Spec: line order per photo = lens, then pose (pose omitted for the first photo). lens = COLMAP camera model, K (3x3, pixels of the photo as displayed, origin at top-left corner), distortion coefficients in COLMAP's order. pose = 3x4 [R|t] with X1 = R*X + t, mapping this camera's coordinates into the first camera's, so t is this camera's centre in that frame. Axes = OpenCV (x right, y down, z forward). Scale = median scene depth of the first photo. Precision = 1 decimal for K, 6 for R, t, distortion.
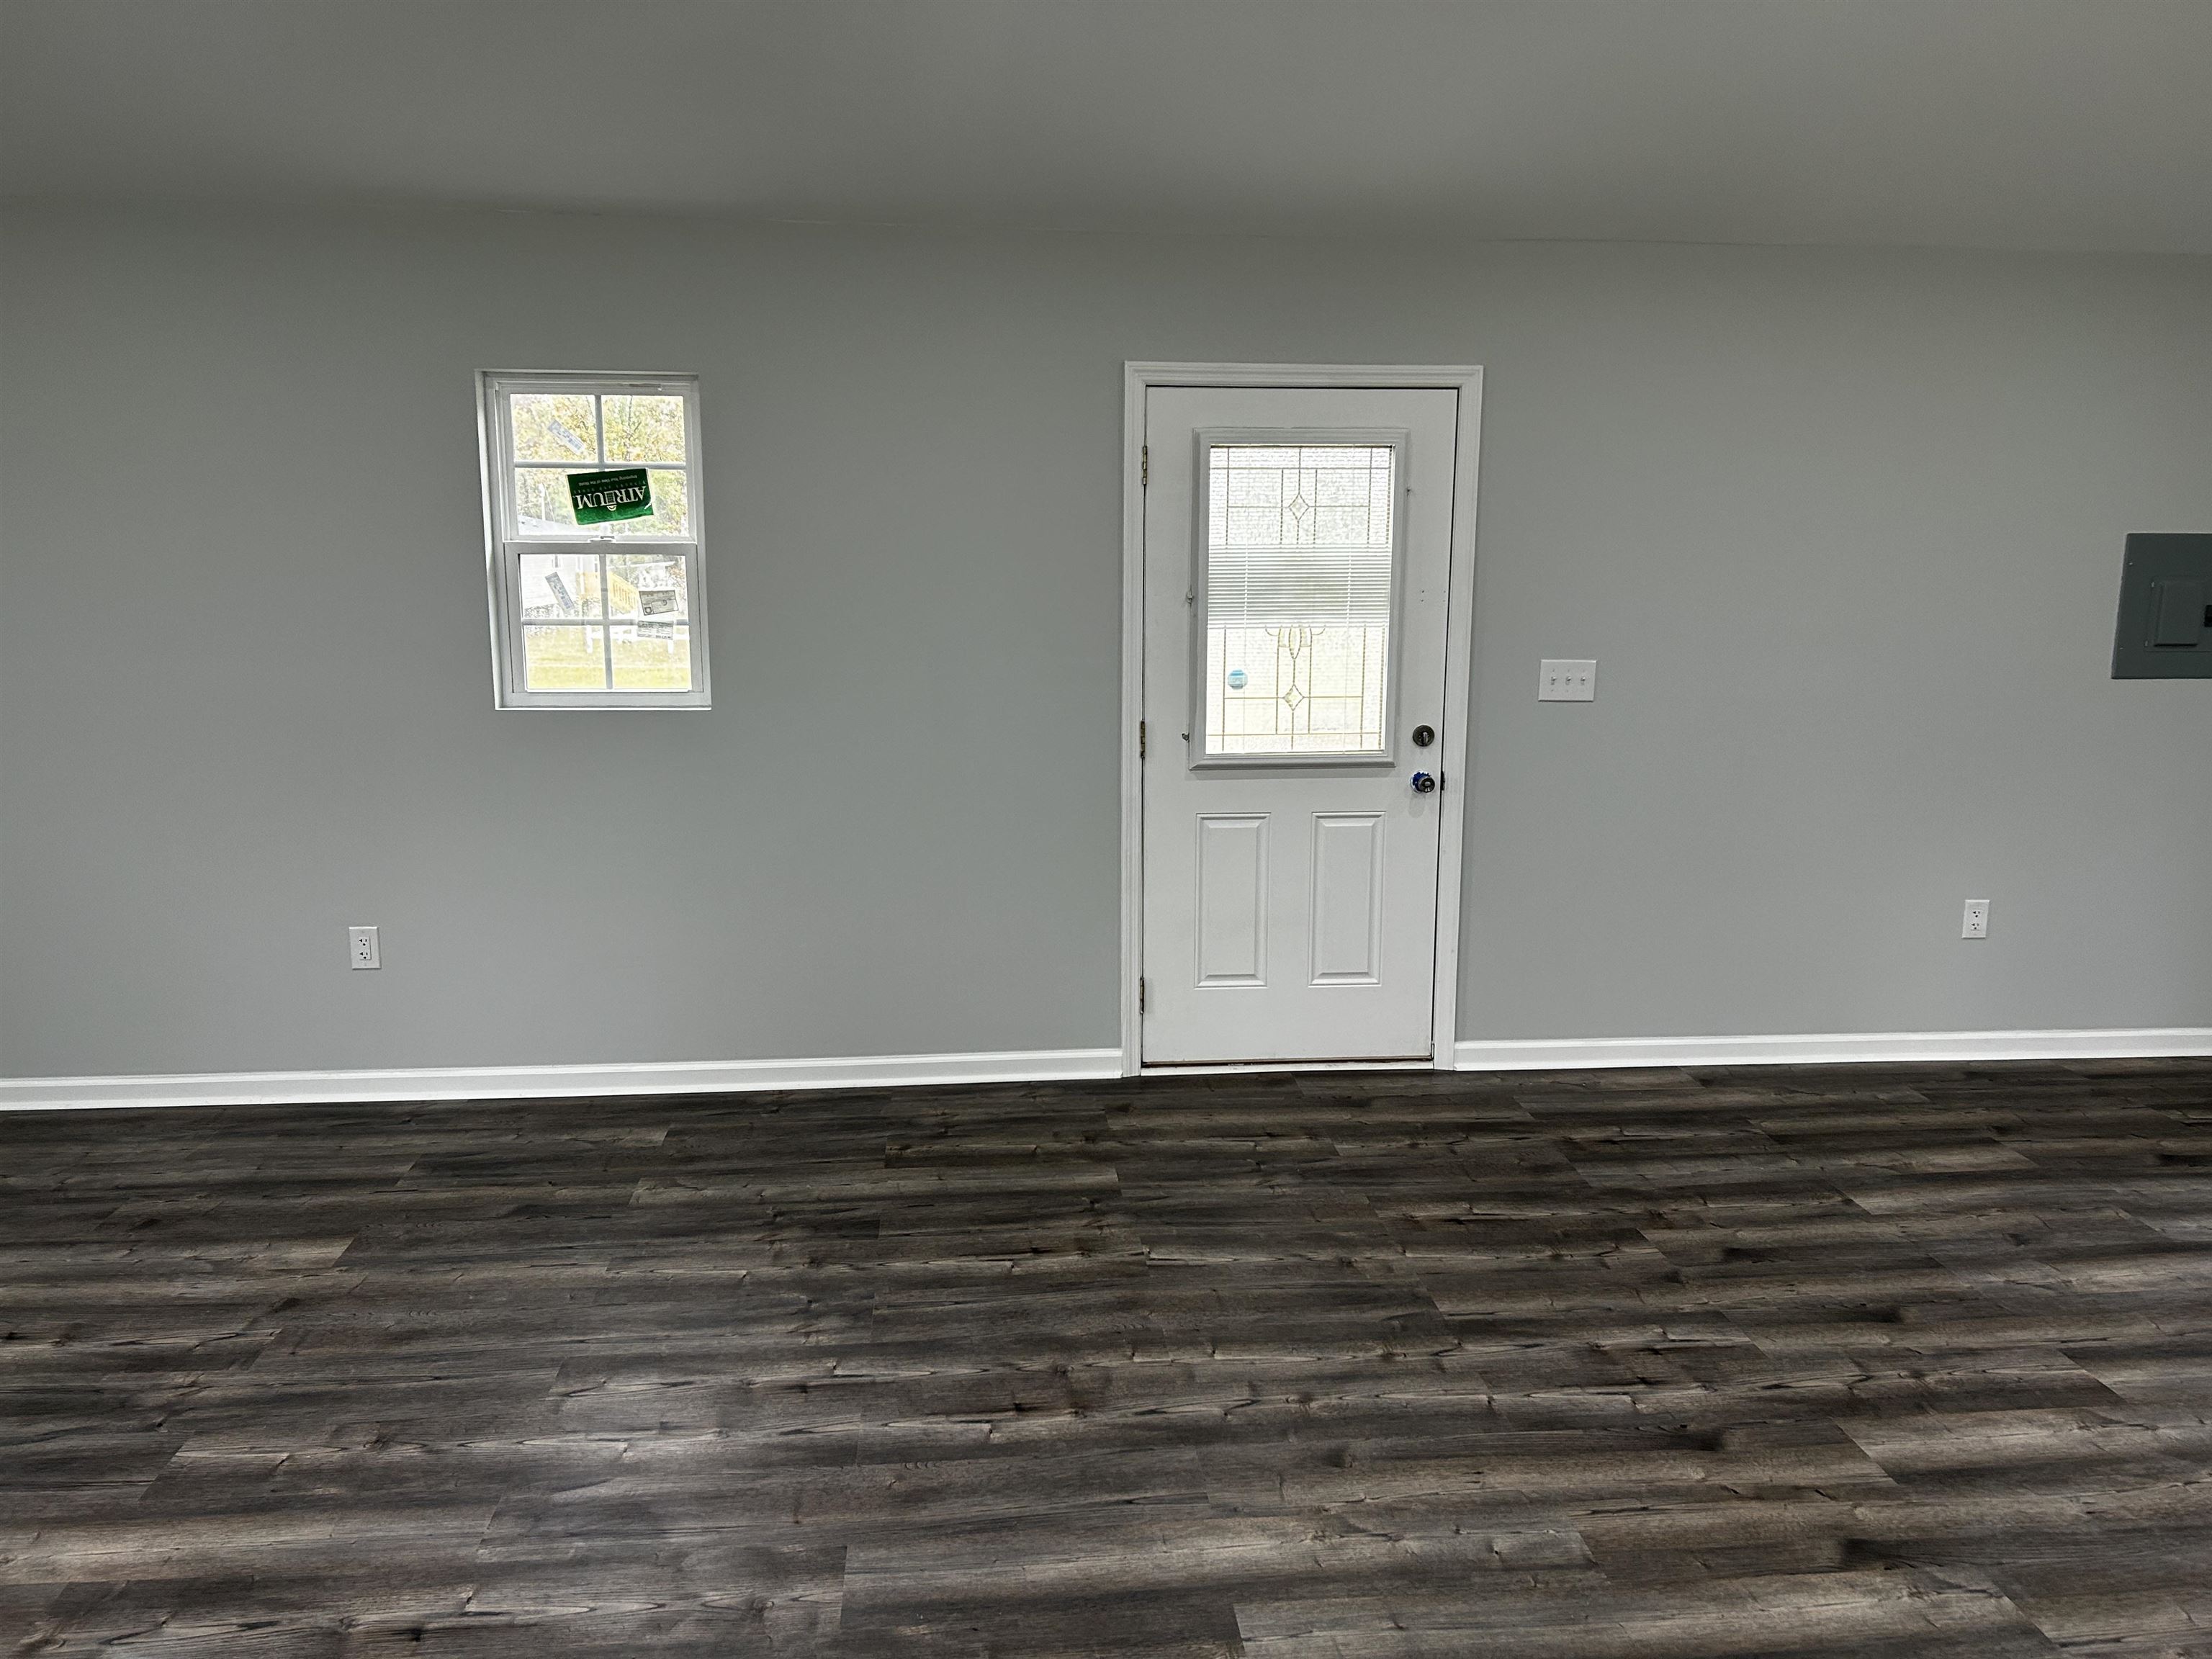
lens RADIAL K [[1662.0, 0, 1114.4], [0, 1662.0, 832.5], [0, 0, 1]] dist [0.048300, -0.045414]
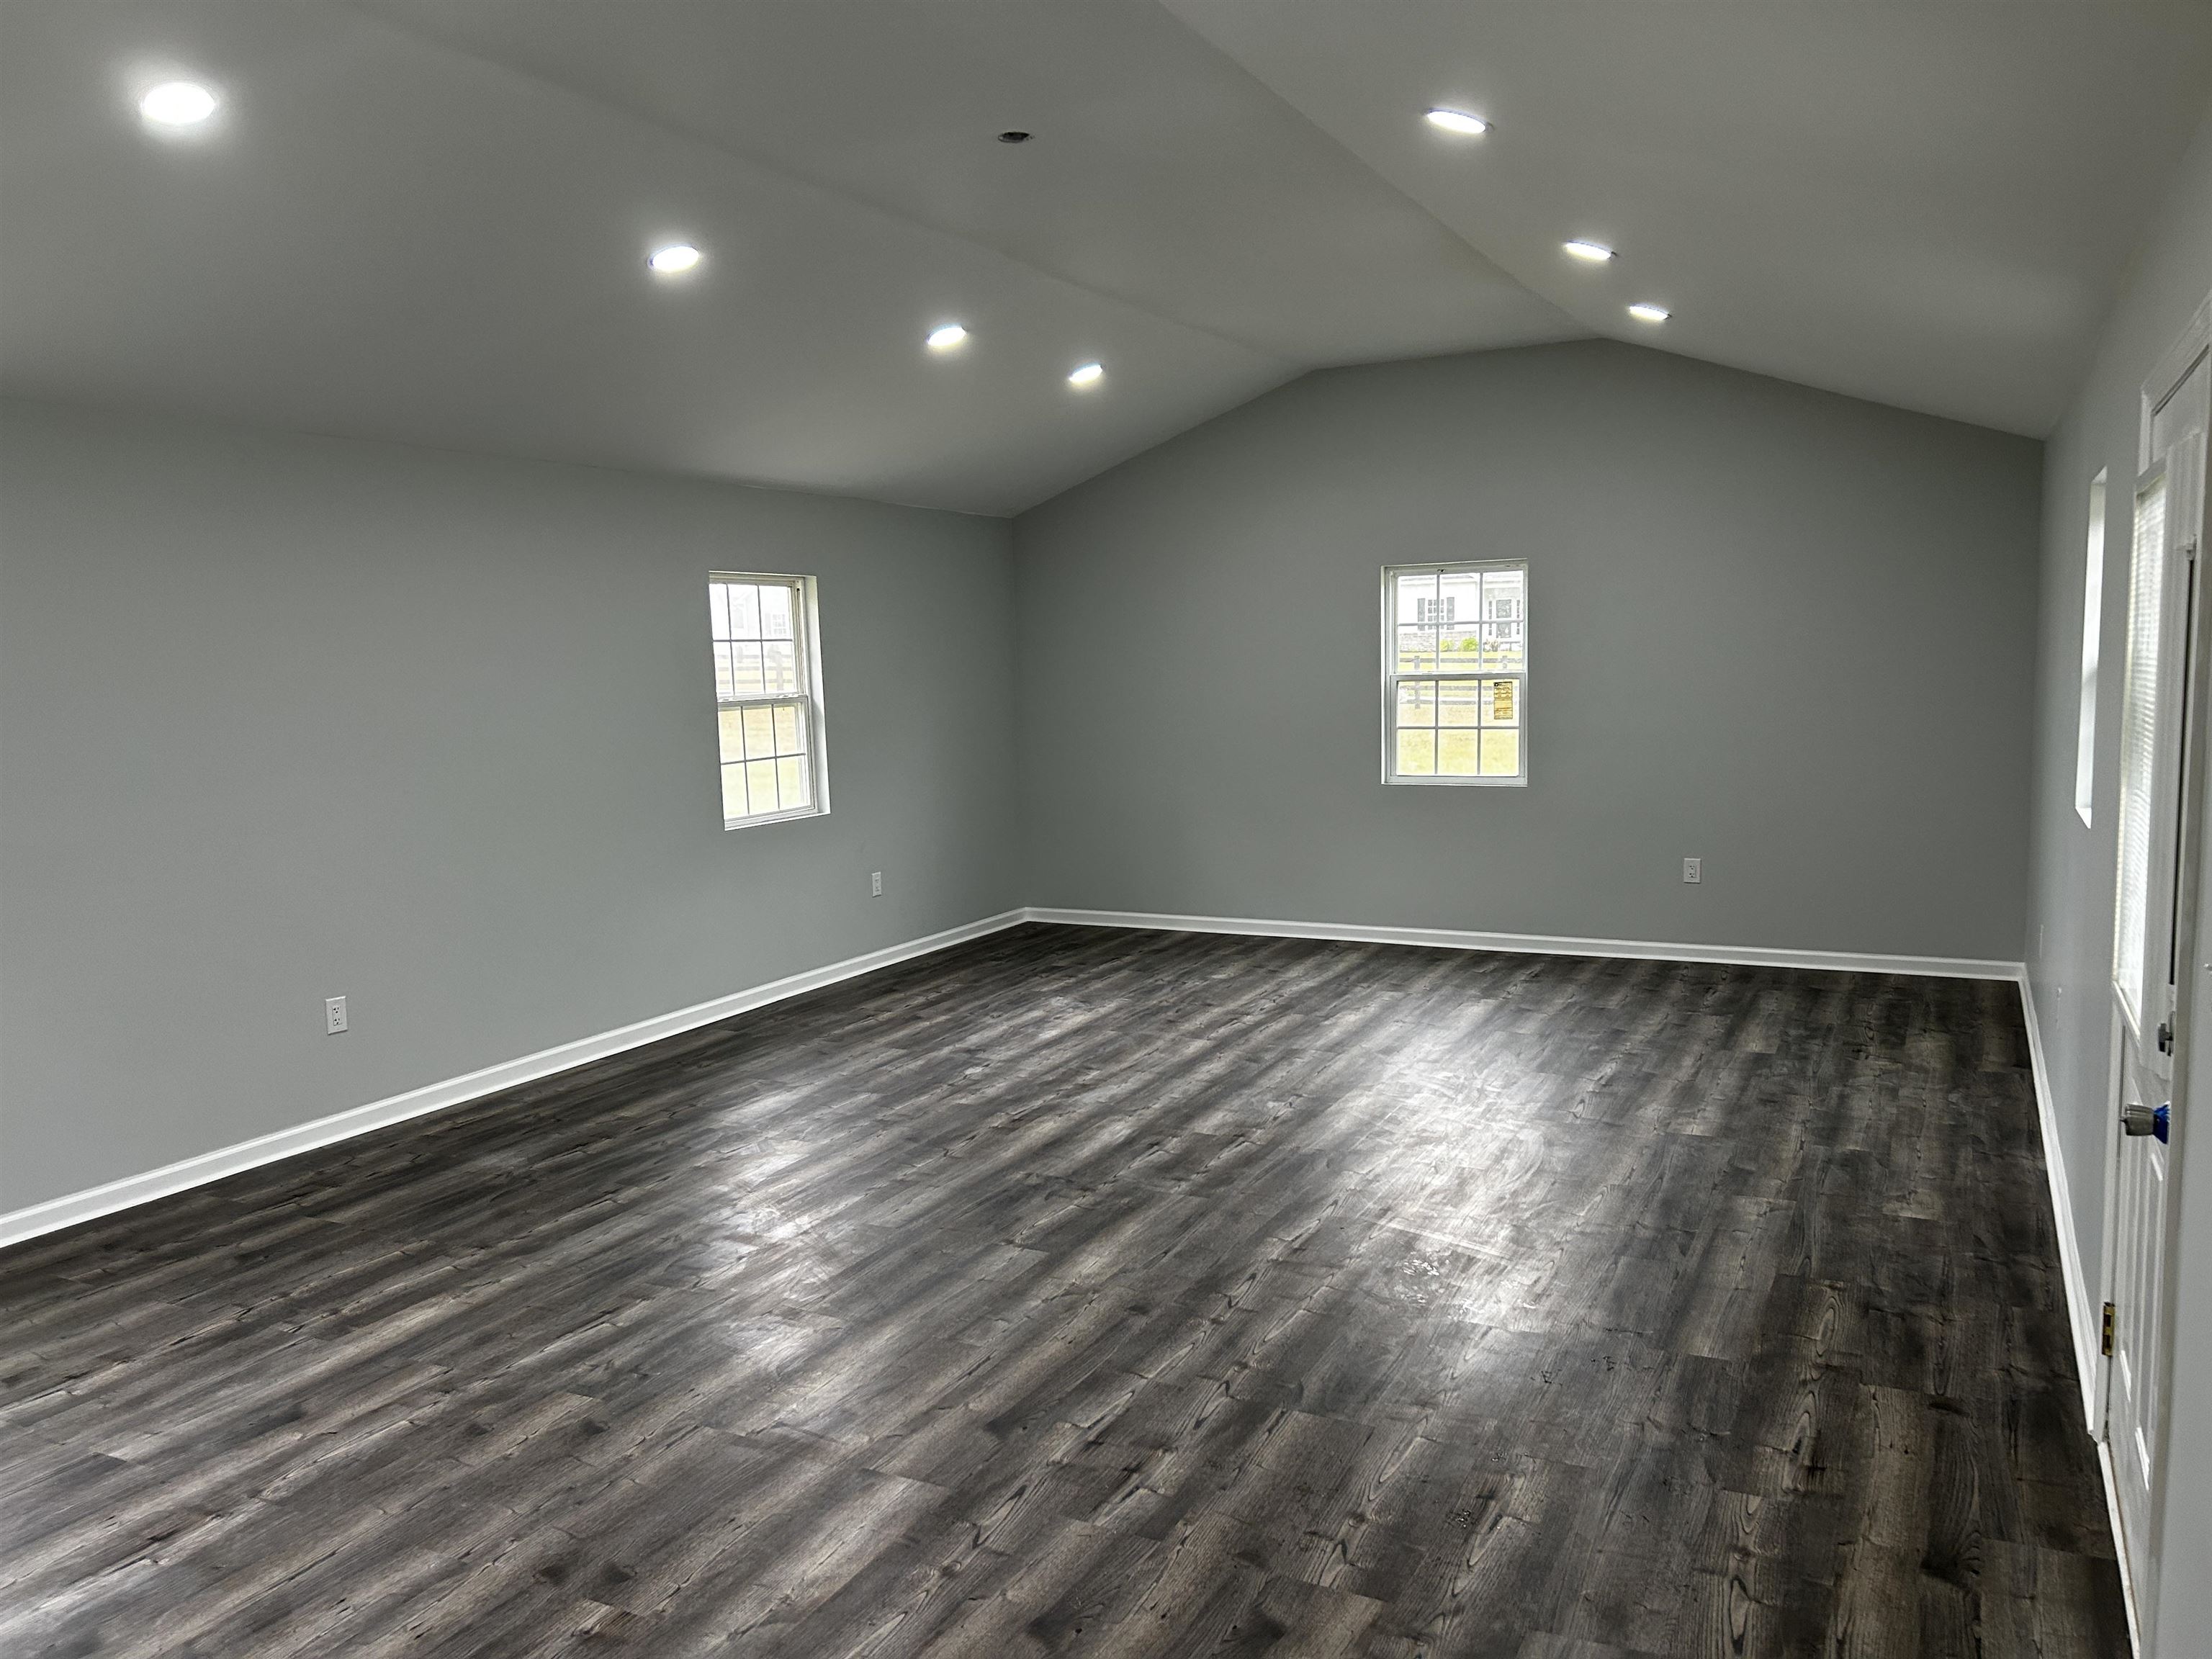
lens RADIAL K [[1662.0, 0, 1114.4], [0, 1662.0, 832.5], [0, 0, 1]] dist [0.048300, -0.045414]
pose [[-0.536060, 0.099549, -0.838290, 0.961839], [-0.131021, 0.971178, 0.199114, -0.219703], [0.833950, 0.216570, -0.507567, 1.209209]]
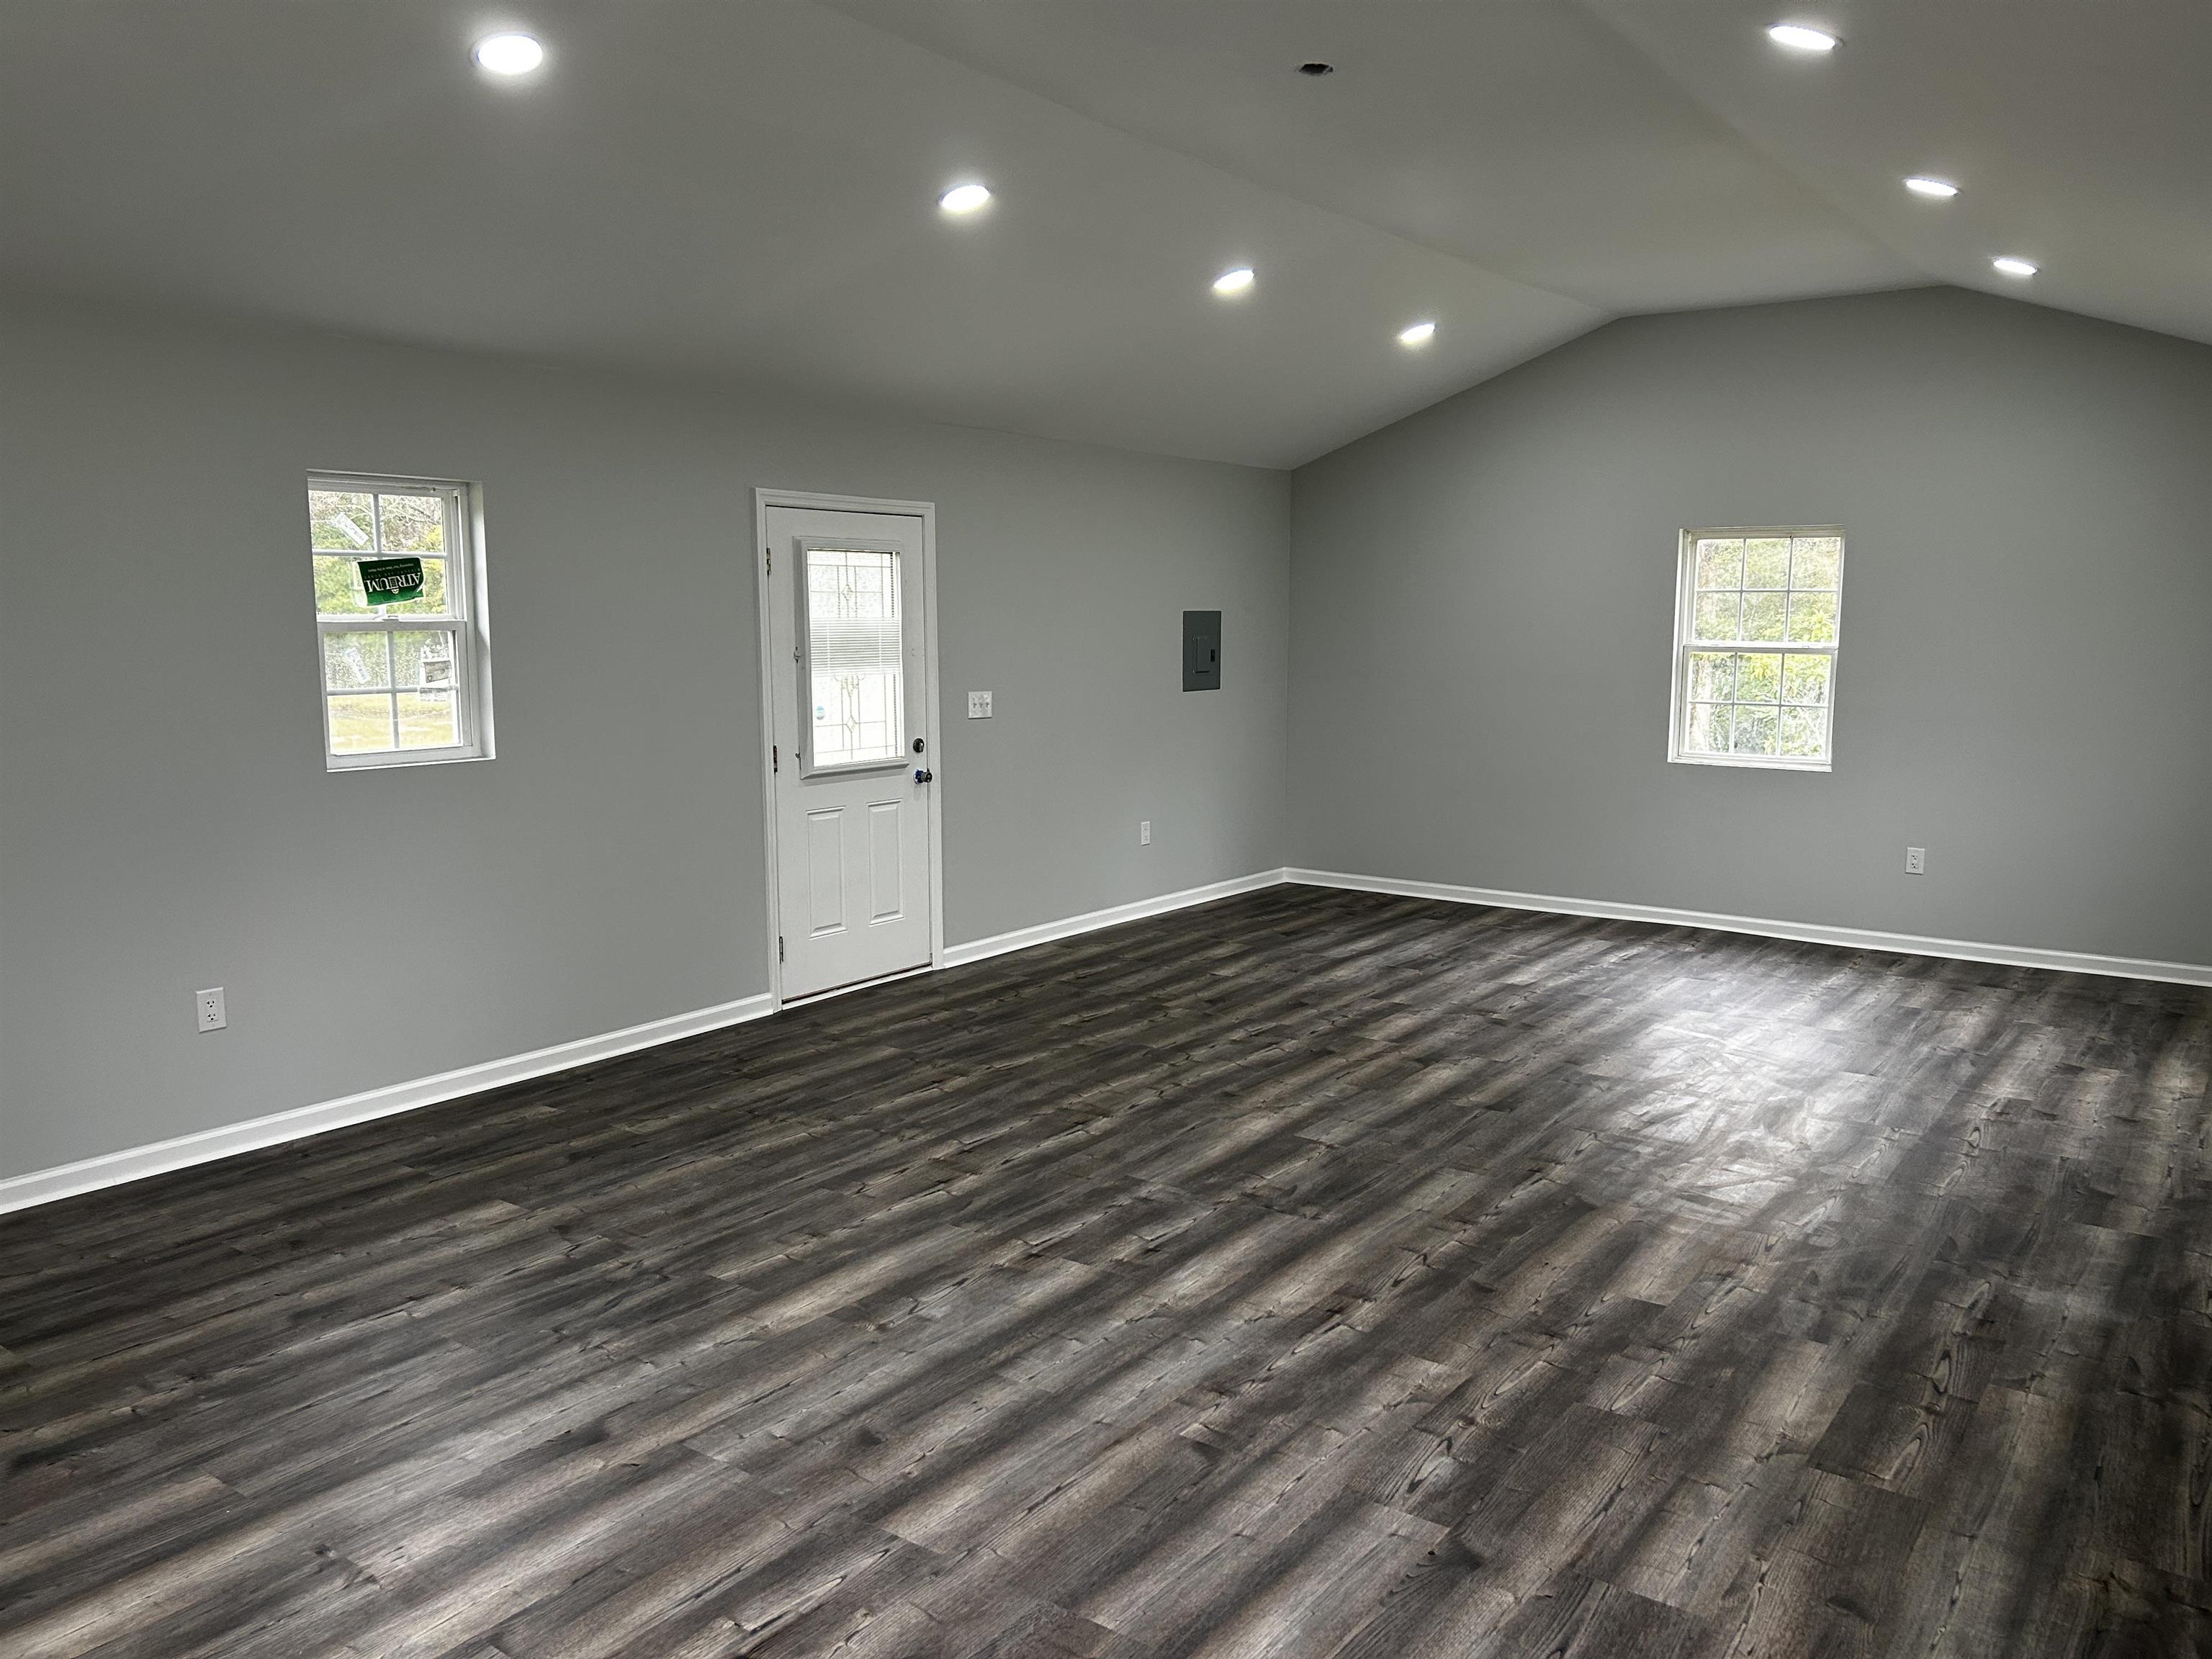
lens RADIAL K [[1653.0, 0, 1113.9], [0, 1653.0, 831.8], [0, 0, 1]] dist [0.055081, -0.051994]
pose [[0.664061, -0.105628, 0.740180, -0.989482], [0.135444, 0.990586, 0.019847, 0.017084], [-0.735308, 0.087073, 0.672116, -0.146016]]
